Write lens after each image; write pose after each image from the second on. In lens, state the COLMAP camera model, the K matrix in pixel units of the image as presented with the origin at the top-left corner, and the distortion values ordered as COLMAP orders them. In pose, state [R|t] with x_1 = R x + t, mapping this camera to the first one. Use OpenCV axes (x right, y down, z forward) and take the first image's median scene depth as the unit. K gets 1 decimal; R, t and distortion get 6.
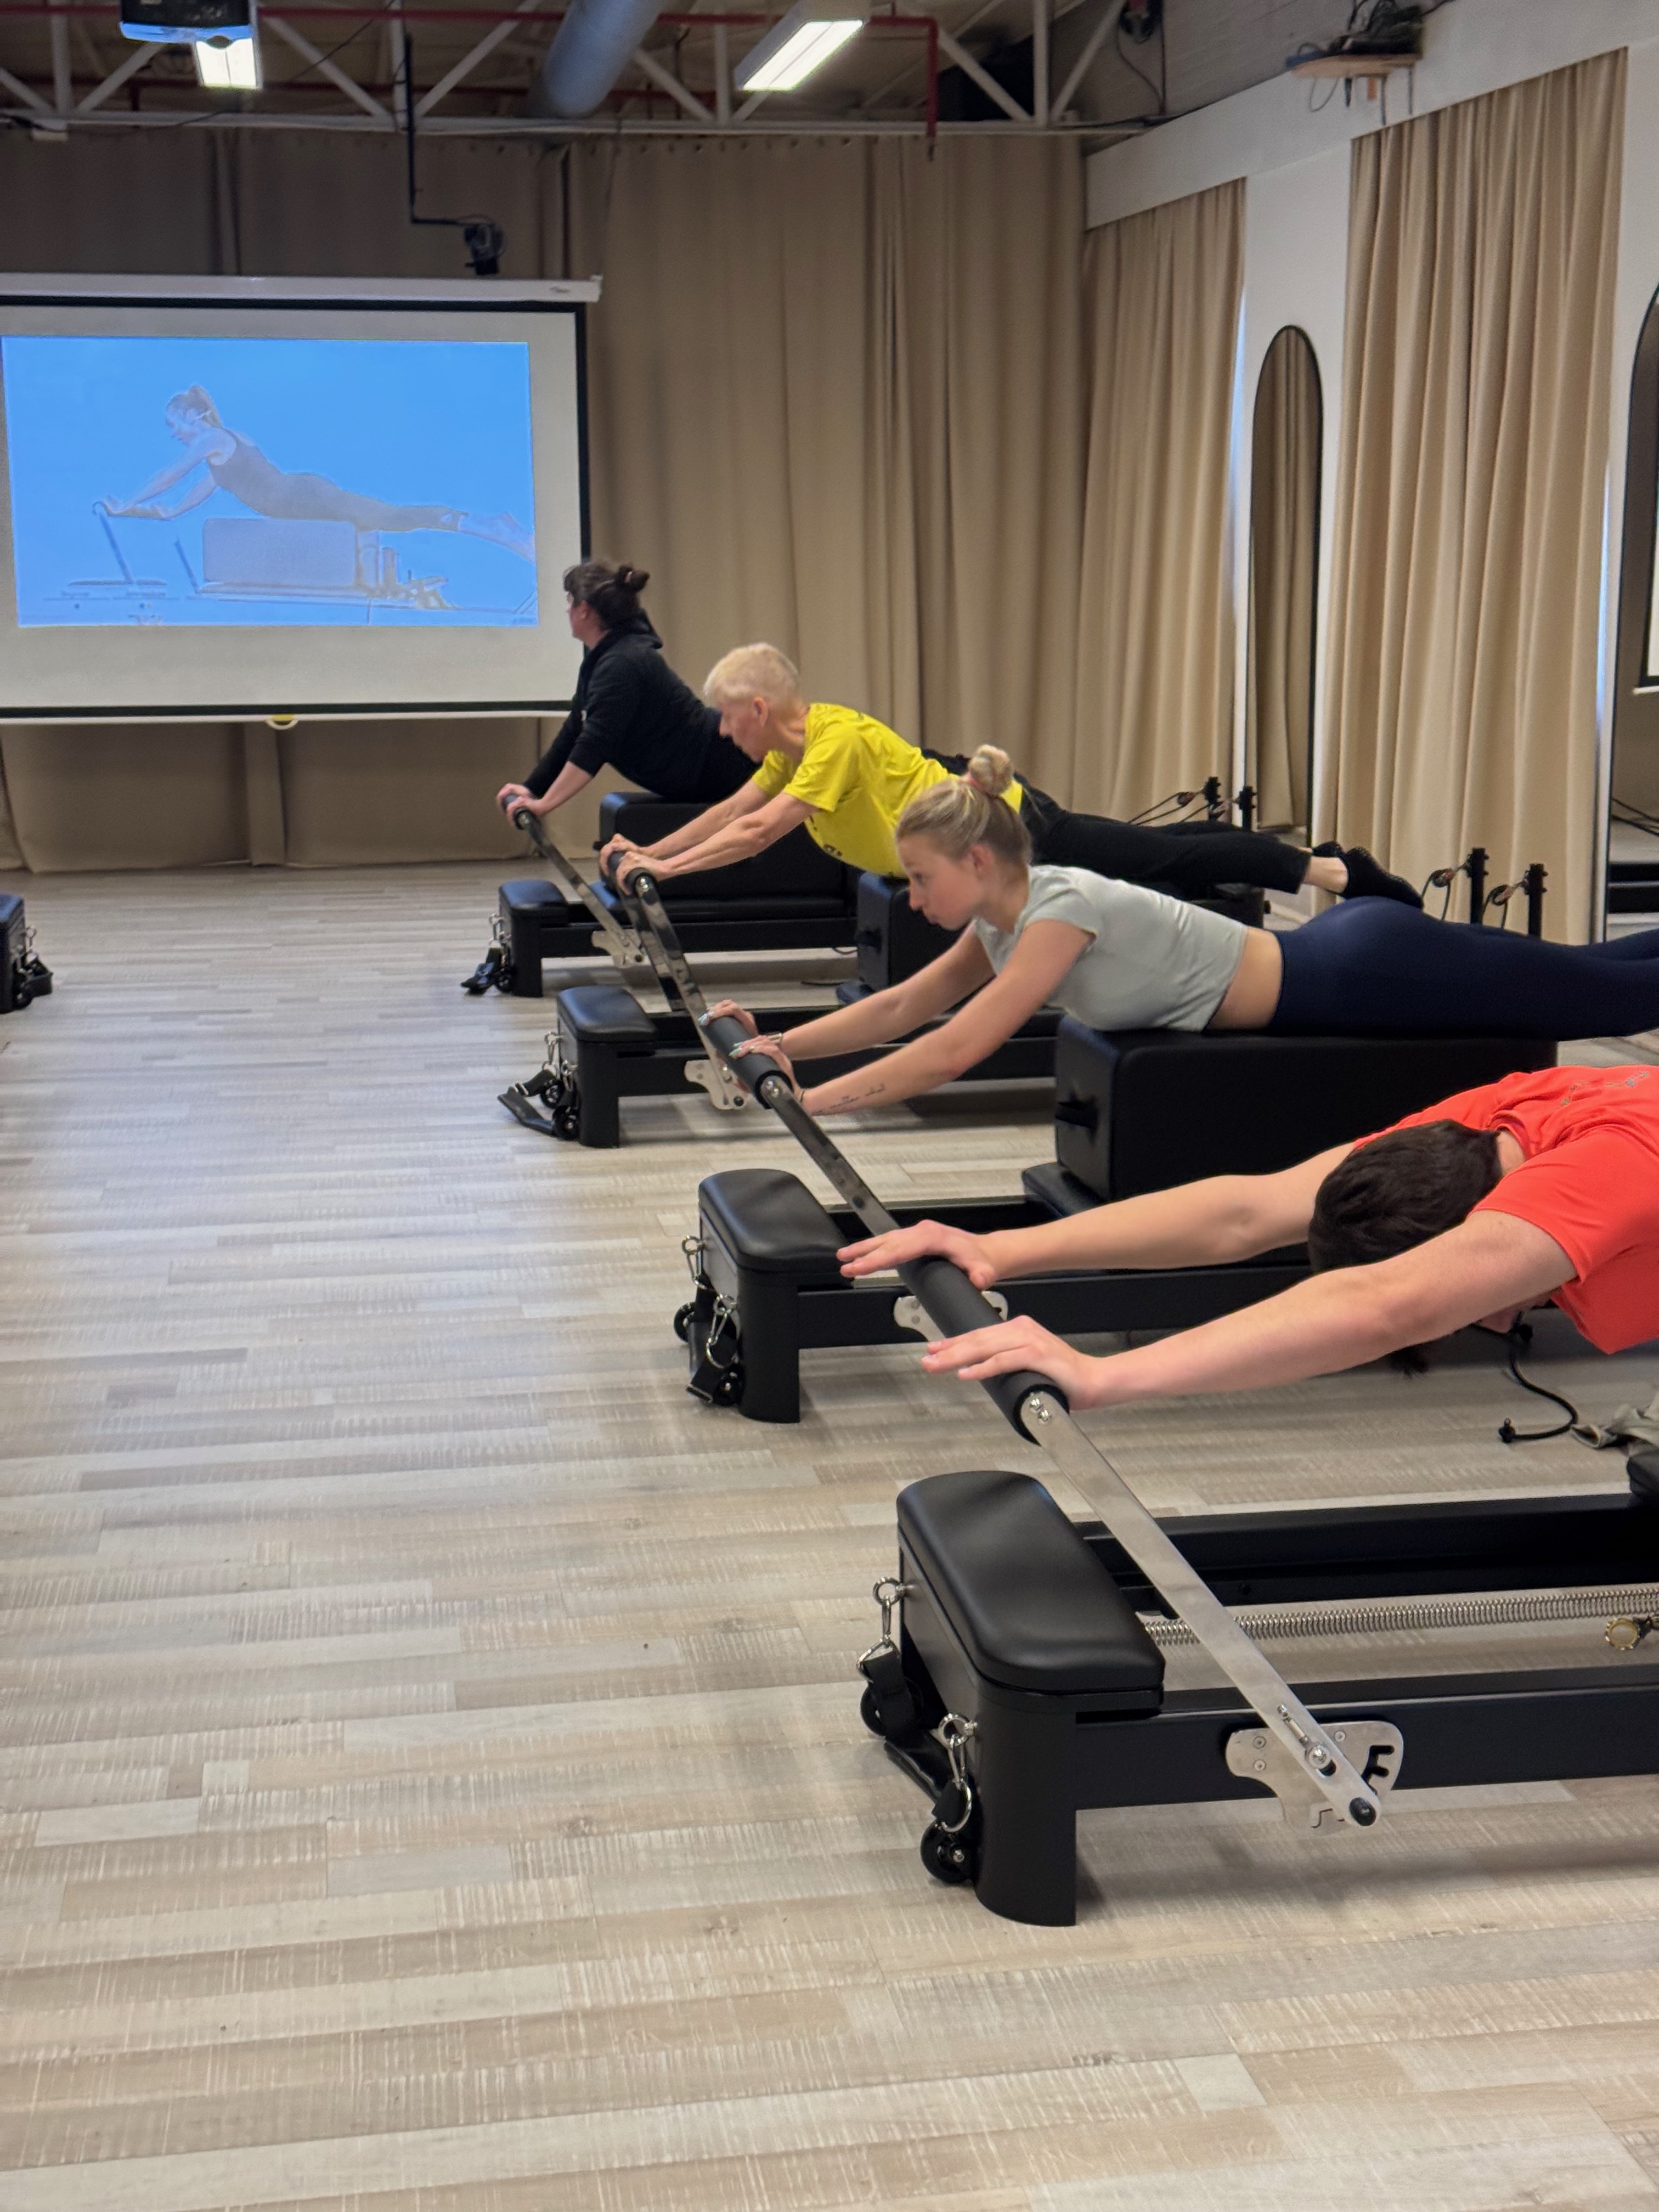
lens RADIAL K [[3142.6, 0, 827.2], [0, 3142.6, 999.5], [0, 0, 1]] dist [0.137994, -0.183466]
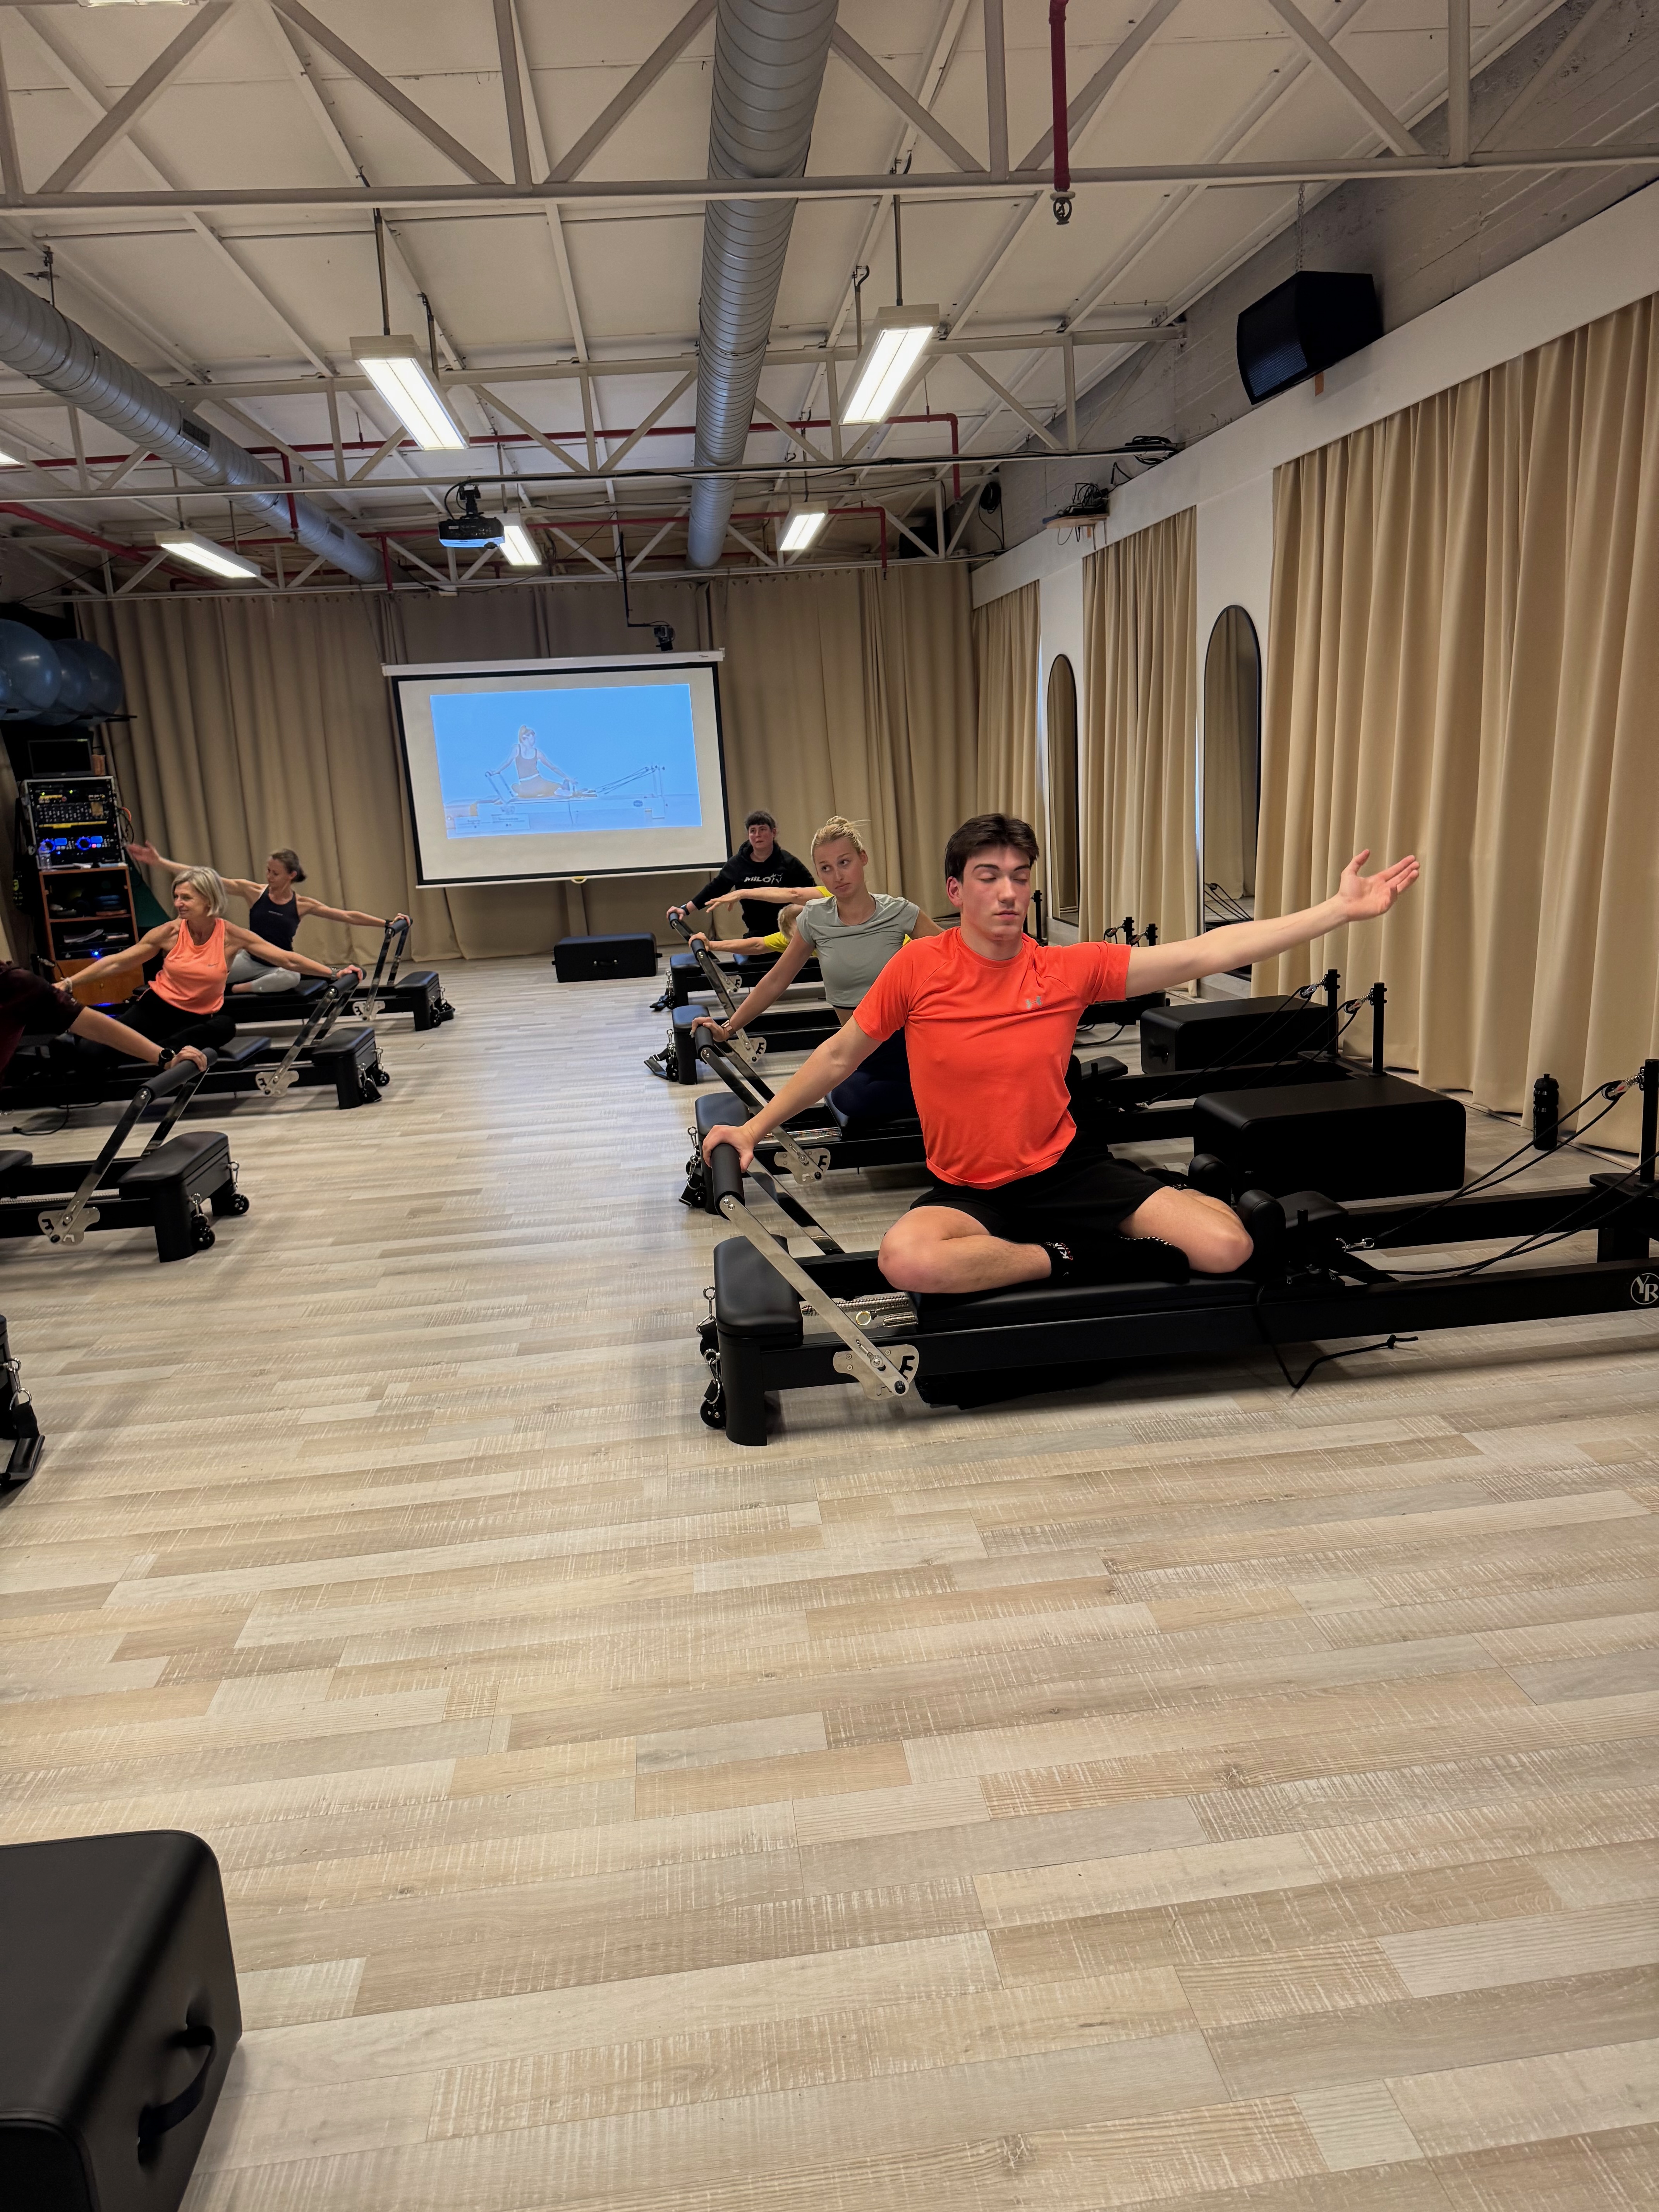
lens RADIAL K [[1568.9, 0, 856.8], [0, 1568.9, 1089.8], [0, 0, 1]] dist [0.104157, -0.178578]
pose [[0.997726, -0.041037, -0.053473, 0.152700], [0.043876, 0.997628, 0.053048, 0.002324], [0.051169, -0.055273, 0.997159, -0.020646]]
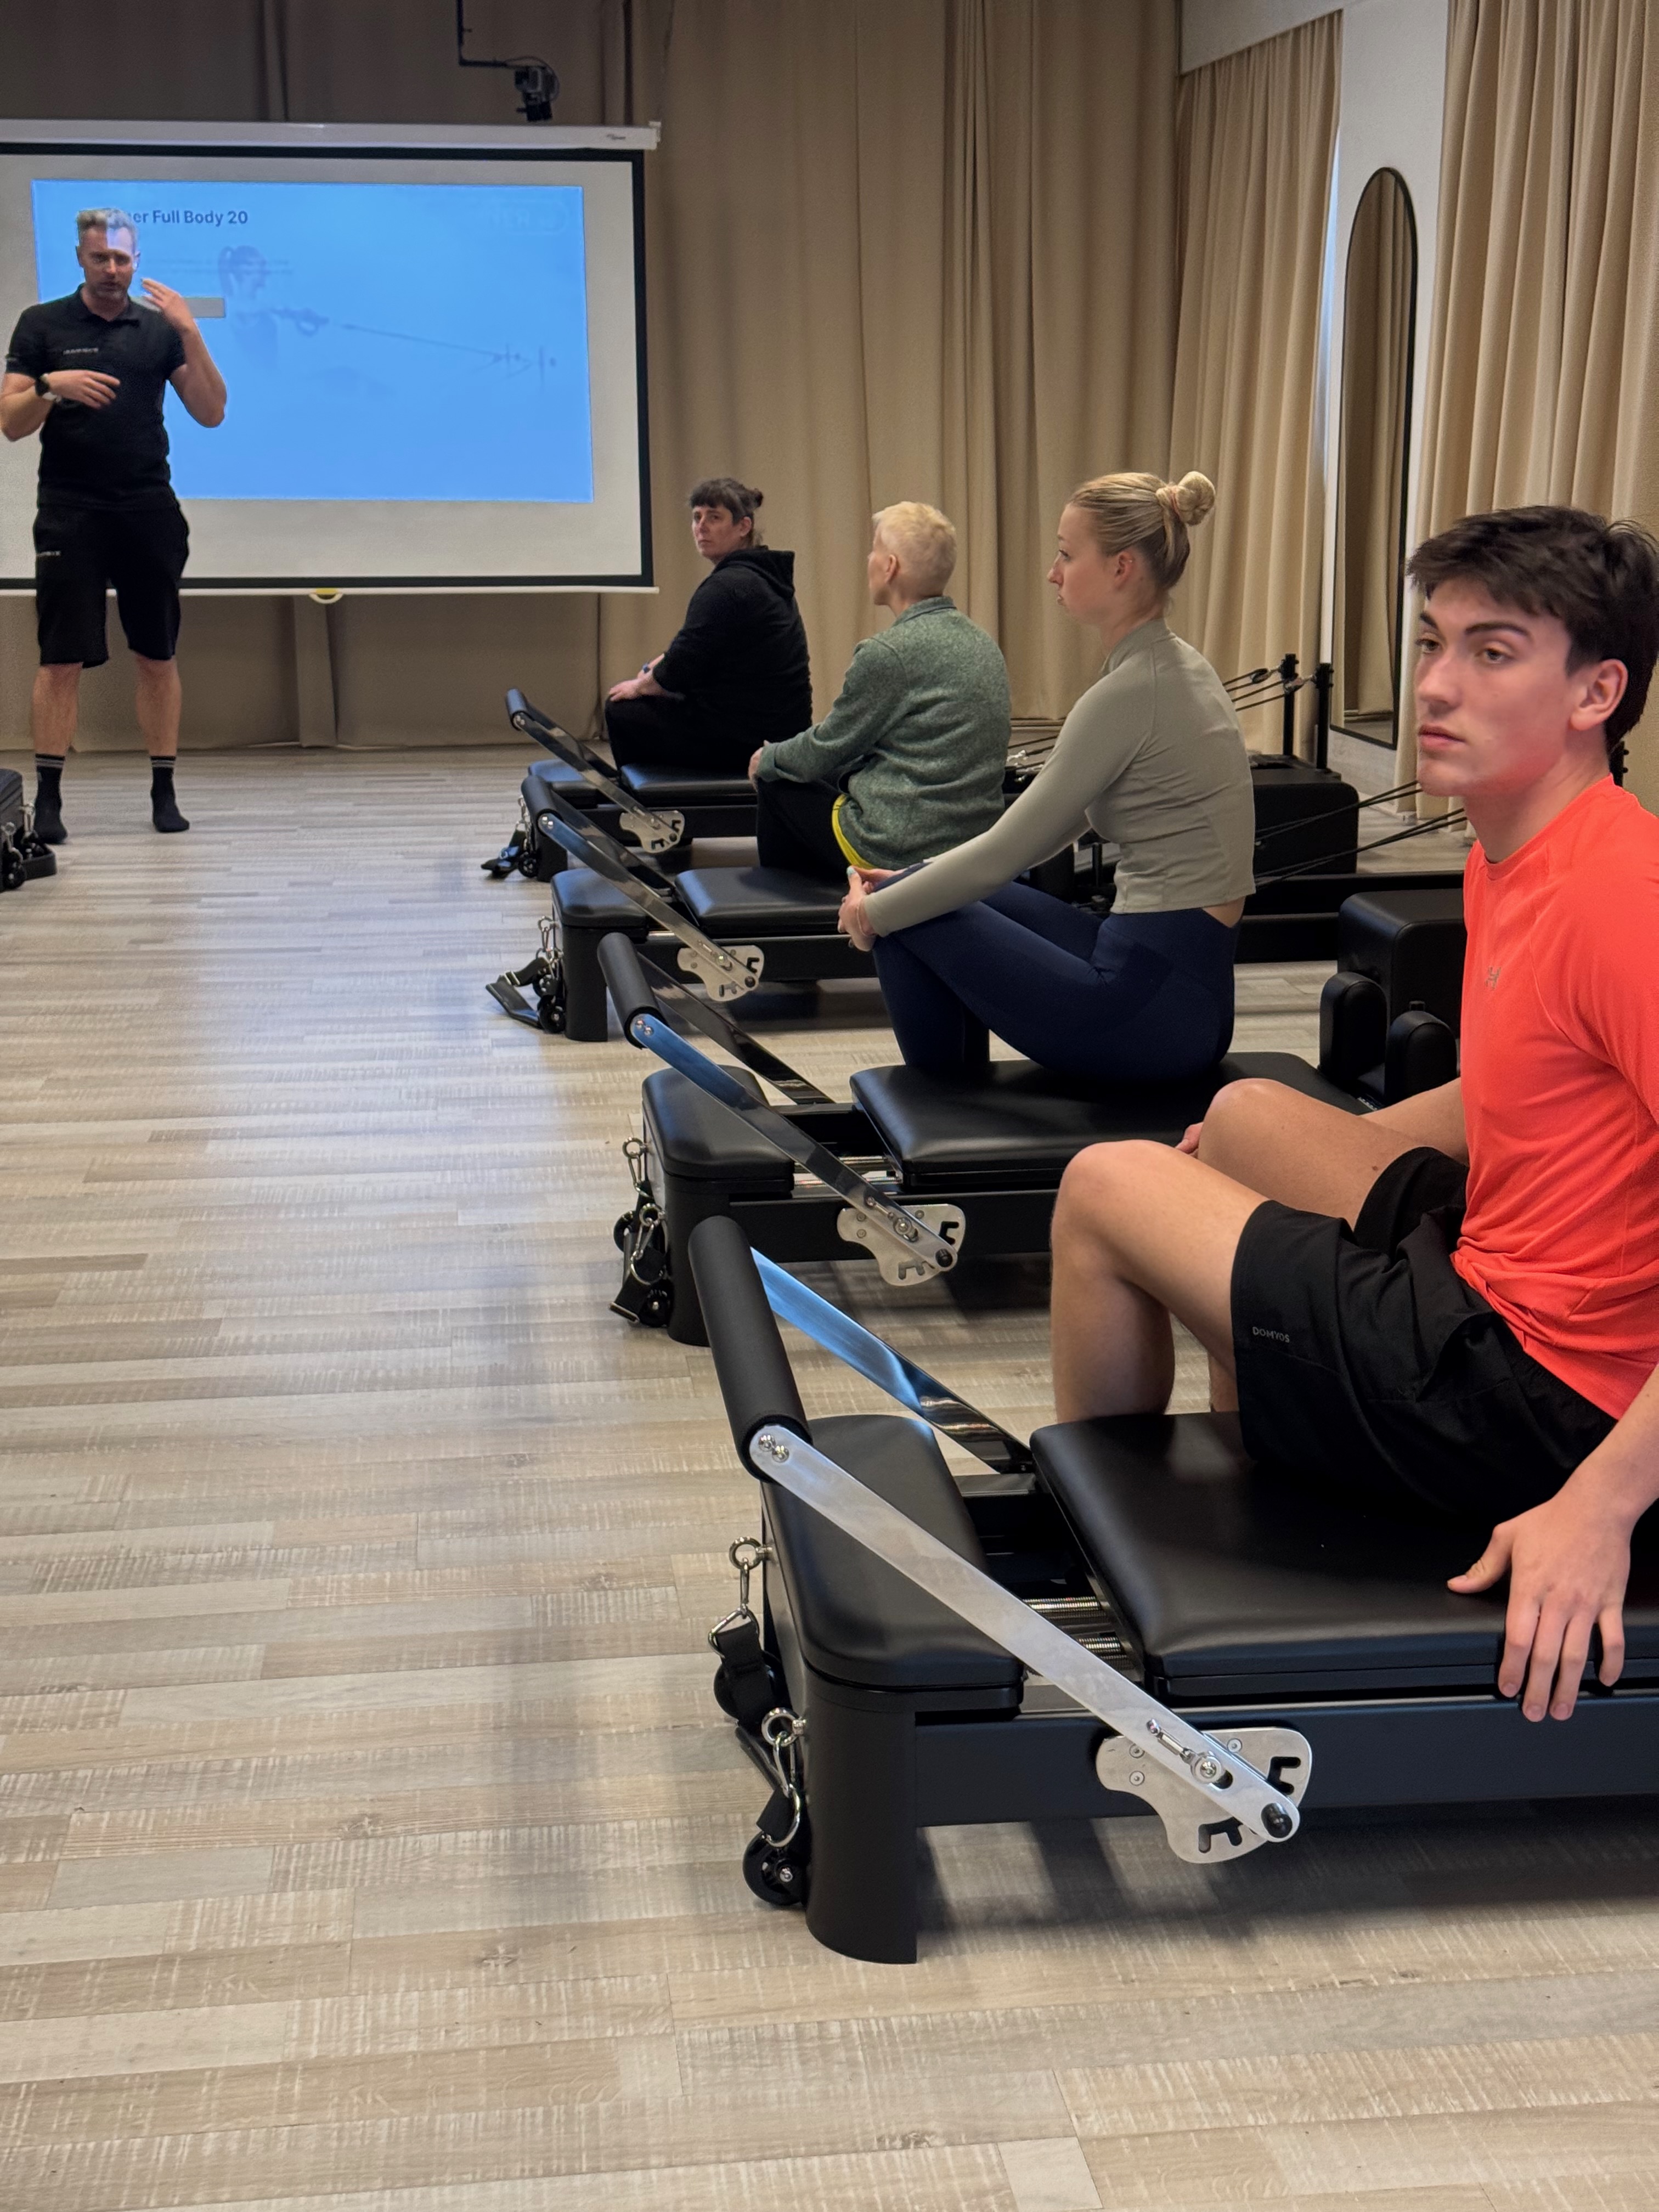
lens RADIAL K [[3129.9, 0, 833.2], [0, 3129.9, 1043.7], [0, 0, 1]] dist [0.133701, -0.228225]
pose [[0.999015, 0.010359, -0.043158, 0.067521], [-0.008379, 0.998915, 0.045805, 0.008059], [0.043586, -0.045398, 0.998018, 0.133057]]
